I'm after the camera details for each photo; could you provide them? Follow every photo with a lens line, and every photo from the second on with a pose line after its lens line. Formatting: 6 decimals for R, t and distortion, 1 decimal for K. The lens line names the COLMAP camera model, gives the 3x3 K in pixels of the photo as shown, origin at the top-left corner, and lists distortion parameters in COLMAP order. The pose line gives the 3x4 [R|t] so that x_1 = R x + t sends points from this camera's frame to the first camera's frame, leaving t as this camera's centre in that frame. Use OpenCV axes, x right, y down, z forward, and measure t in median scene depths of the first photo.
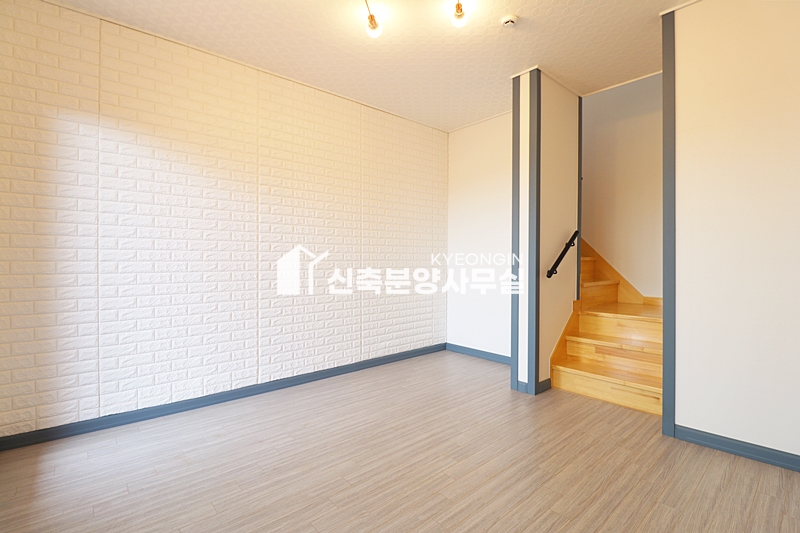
lens RADIAL K [[371.8, 0, 407.2], [0, 371.8, 264.1], [0, 0, 1]] dist [-0.020304, -0.000659]
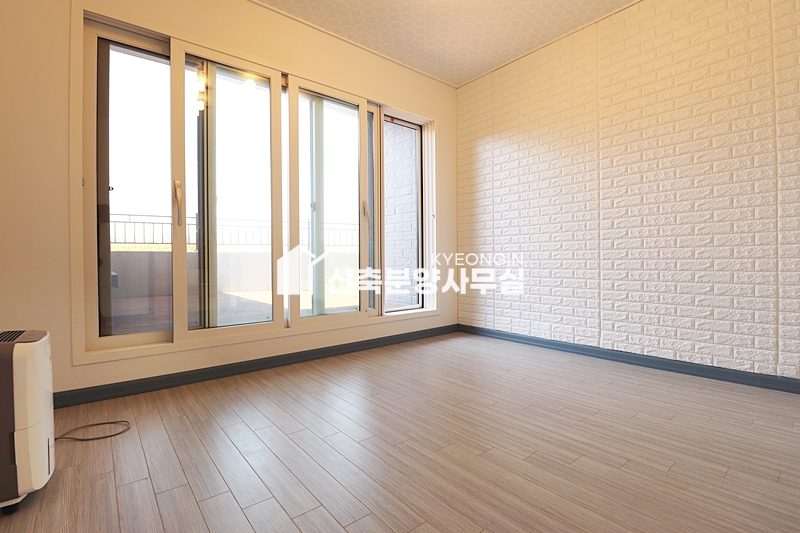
lens RADIAL K [[371.8, 0, 407.2], [0, 371.8, 264.1], [0, 0, 1]] dist [-0.020304, -0.000659]
pose [[-0.031482, 0.011997, -0.999432, 0.698980], [-0.000070, 0.999928, 0.012005, 0.115675], [0.999504, 0.000448, -0.031479, 0.644038]]
